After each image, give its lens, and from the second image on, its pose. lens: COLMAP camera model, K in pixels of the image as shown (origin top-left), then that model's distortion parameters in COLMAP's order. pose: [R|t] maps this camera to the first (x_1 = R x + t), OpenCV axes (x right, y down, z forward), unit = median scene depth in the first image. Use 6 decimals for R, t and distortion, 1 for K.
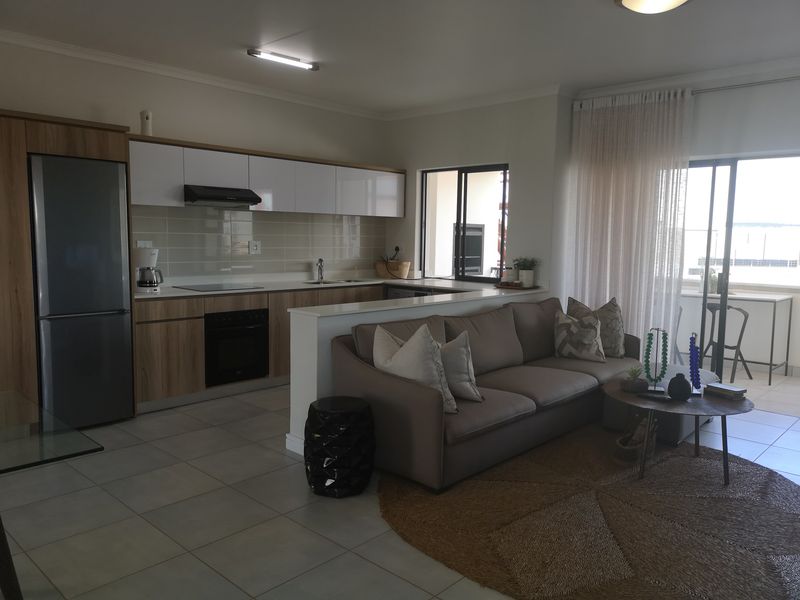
lens RADIAL K [[613.0, 0, 400.0], [0, 613.0, 300.0], [0, 0, 1]] dist [0.053039, -0.045205]
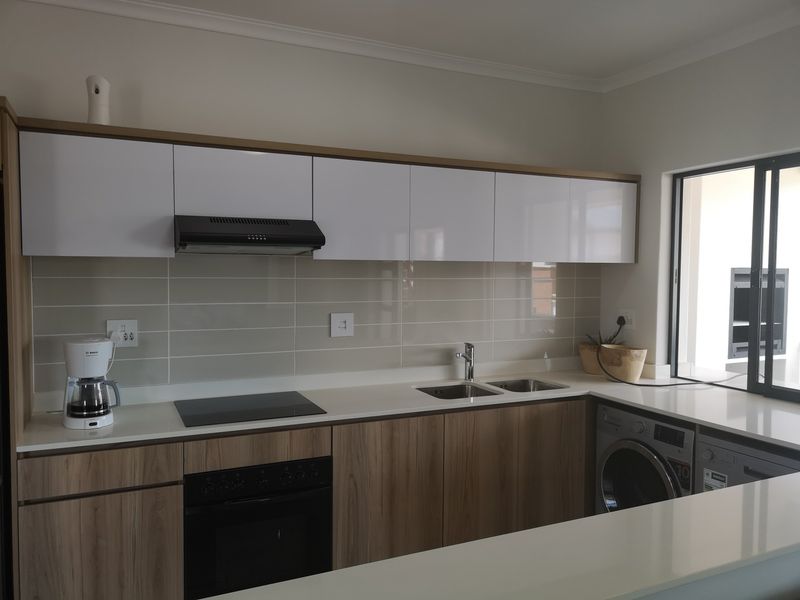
lens RADIAL K [[613.0, 0, 400.0], [0, 613.0, 300.0], [0, 0, 1]] dist [0.053039, -0.045205]
pose [[0.929811, 0.006611, -0.367978, 0.020270], [-0.029344, 0.997987, -0.056218, -0.094420], [0.366866, 0.063070, 0.928133, 0.607447]]
